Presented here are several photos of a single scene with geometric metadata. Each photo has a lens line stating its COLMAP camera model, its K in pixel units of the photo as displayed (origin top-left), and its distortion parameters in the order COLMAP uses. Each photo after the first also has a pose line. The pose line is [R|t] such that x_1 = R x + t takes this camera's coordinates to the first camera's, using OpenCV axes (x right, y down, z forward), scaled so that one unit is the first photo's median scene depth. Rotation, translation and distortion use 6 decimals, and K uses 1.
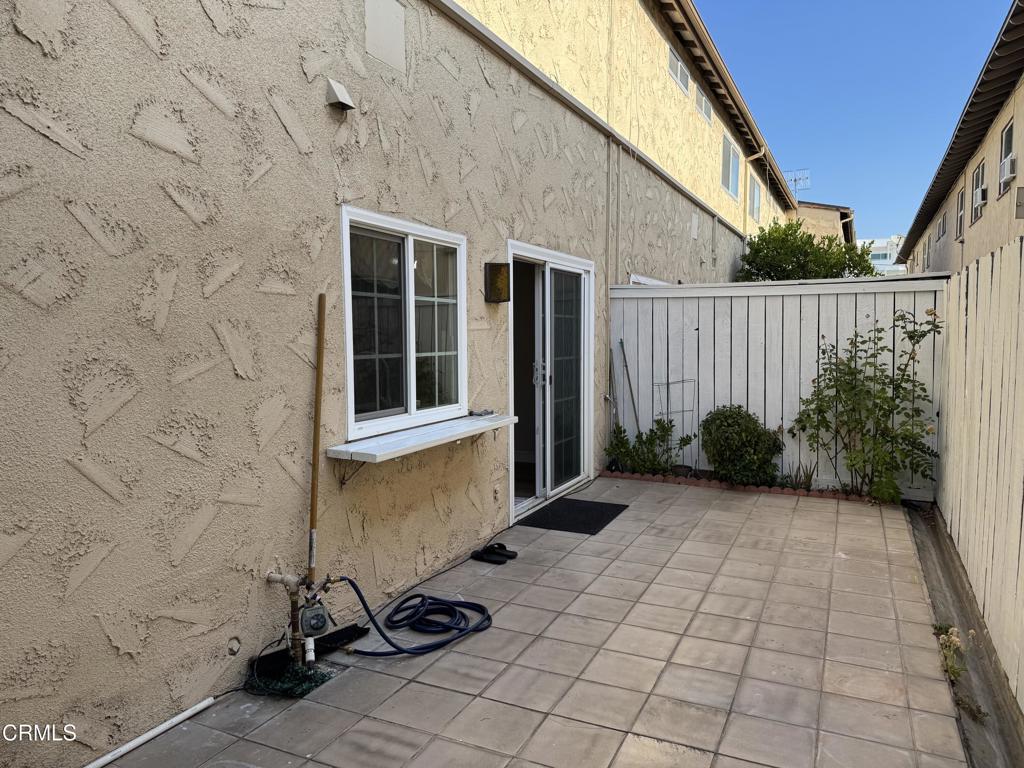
lens RADIAL K [[721.0, 0, 511.3], [0, 721.0, 383.9], [0, 0, 1]] dist [-0.013157, -0.007212]
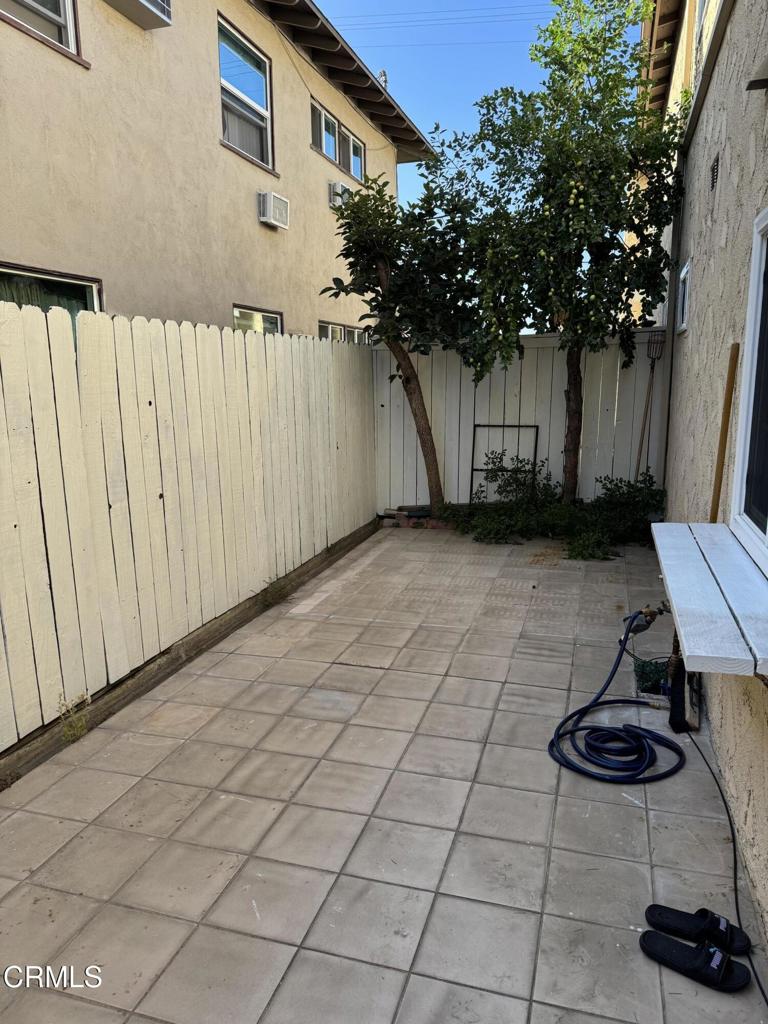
lens RADIAL K [[721.0, 0, 385.4], [0, 721.0, 515.0], [0, 0, 1]] dist [-0.013157, -0.007212]
pose [[-0.989371, 0.046926, -0.137631, 0.283774], [0.009374, 0.965111, 0.261674, -0.162834], [0.145108, 0.257602, -0.955293, 1.854937]]
